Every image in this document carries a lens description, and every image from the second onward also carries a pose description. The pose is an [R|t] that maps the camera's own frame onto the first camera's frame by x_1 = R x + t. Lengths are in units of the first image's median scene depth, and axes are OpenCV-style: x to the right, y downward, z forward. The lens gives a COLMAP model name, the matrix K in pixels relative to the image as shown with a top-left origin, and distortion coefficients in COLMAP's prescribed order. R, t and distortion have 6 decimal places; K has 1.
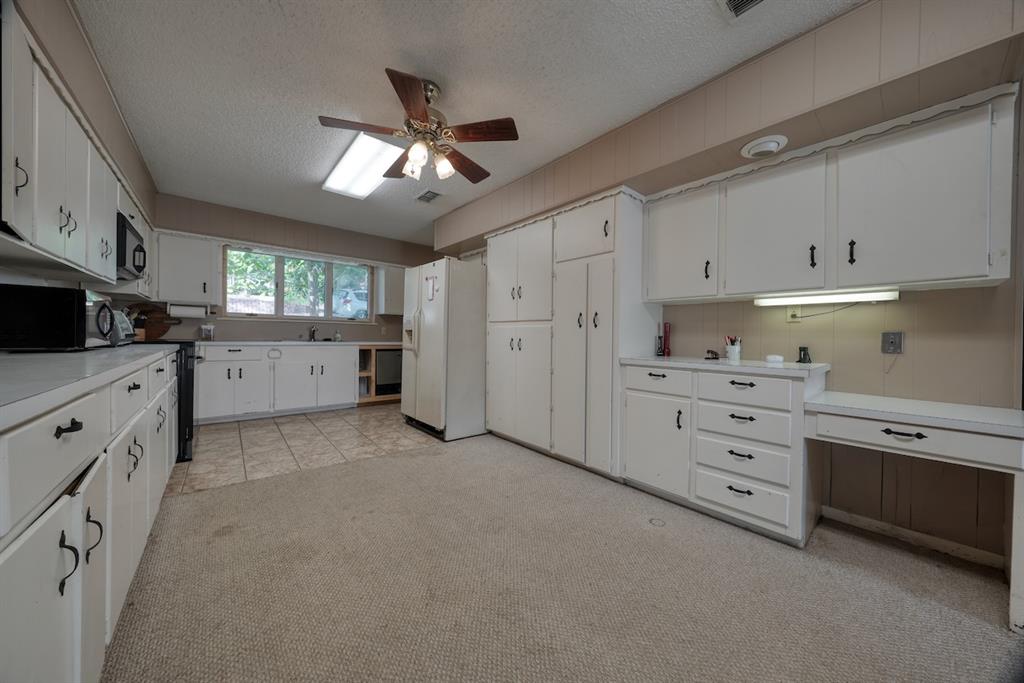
lens RADIAL K [[345.6, 0, 514.5], [0, 345.6, 340.8], [0, 0, 1]] dist [-0.003892, 0.000240]
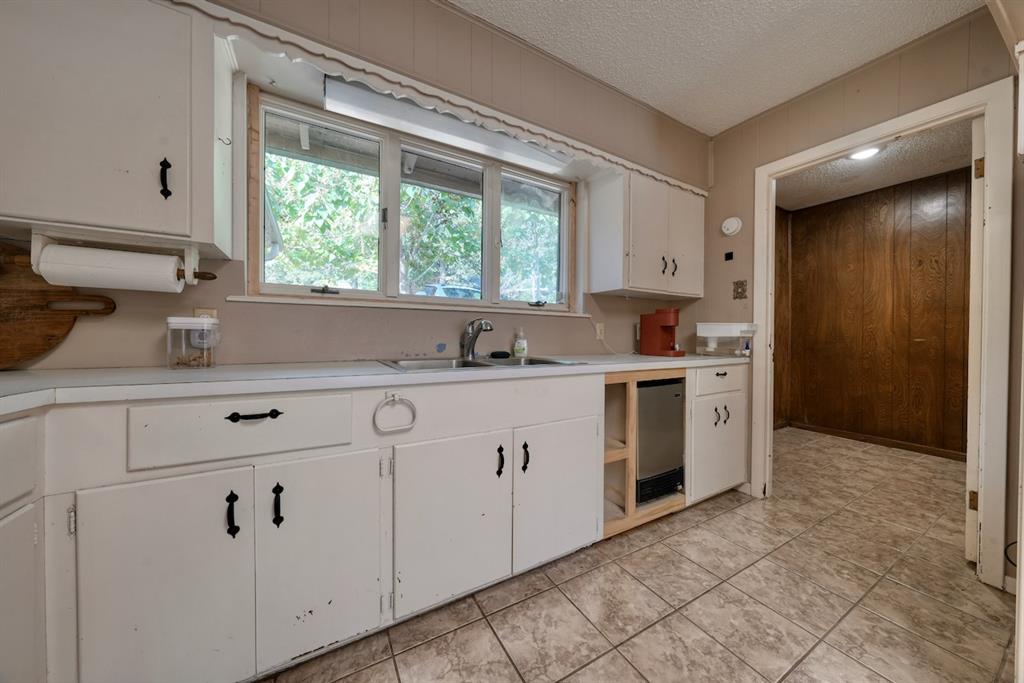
lens RADIAL K [[345.6, 0, 514.7], [0, 345.6, 339.9], [0, 0, 1]] dist [-0.003892, 0.000240]
pose [[0.984773, -0.007903, -0.173663, -0.568949], [0.006766, 0.999952, -0.007135, -0.021673], [0.173711, 0.005852, 0.984779, 0.766179]]
